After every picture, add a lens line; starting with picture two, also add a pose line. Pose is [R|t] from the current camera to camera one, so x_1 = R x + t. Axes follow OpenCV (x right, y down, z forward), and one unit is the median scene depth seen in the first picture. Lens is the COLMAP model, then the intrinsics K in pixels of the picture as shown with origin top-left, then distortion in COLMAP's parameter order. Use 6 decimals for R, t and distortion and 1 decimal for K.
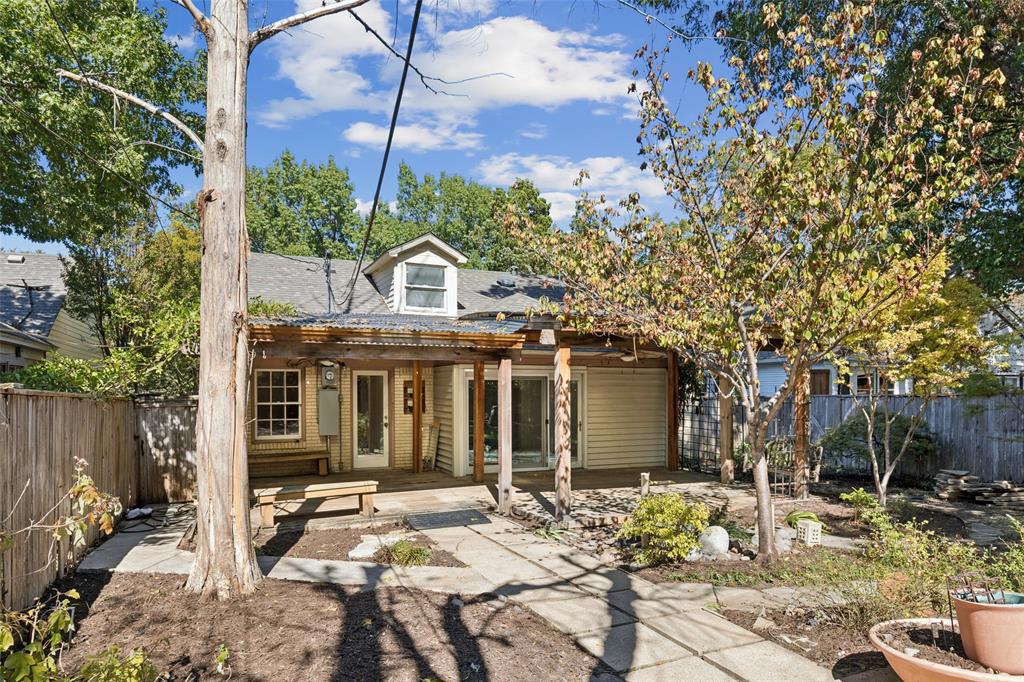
lens RADIAL K [[648.1, 0, 513.1], [0, 648.1, 369.8], [0, 0, 1]] dist [-0.000873, 0.000188]
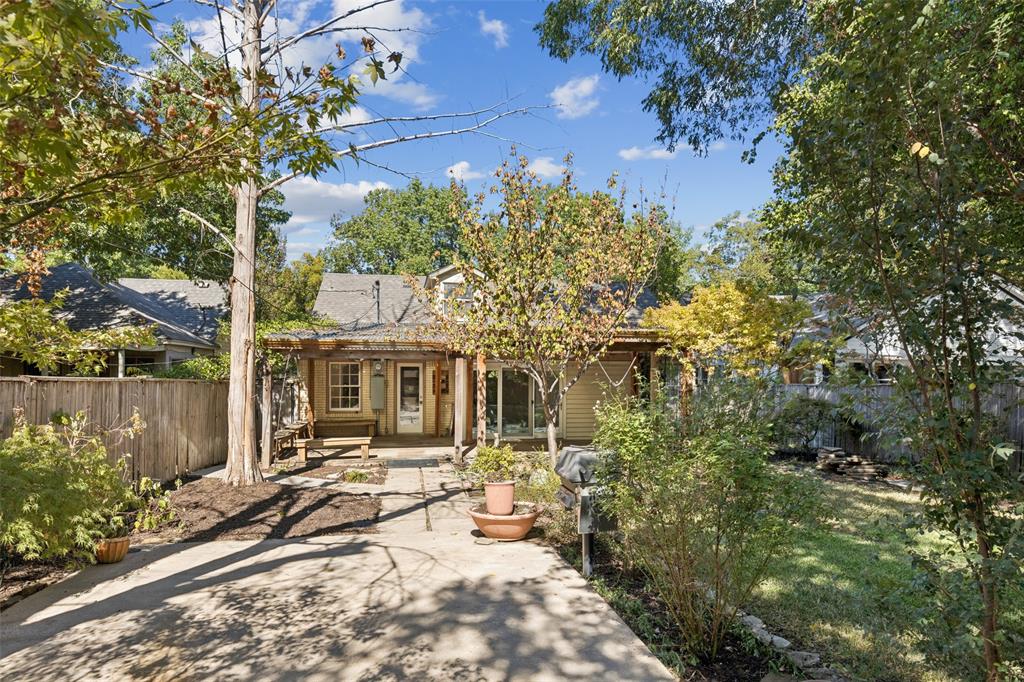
lens RADIAL K [[623.5, 0, 511.8], [0, 623.5, 343.0], [0, 0, 1]] dist [0.000218, 0.000004]
pose [[0.969172, -0.005450, -0.246327, 0.340357], [0.000997, 0.999834, -0.018199, -0.018210], [0.246385, 0.017392, 0.969016, -0.258550]]
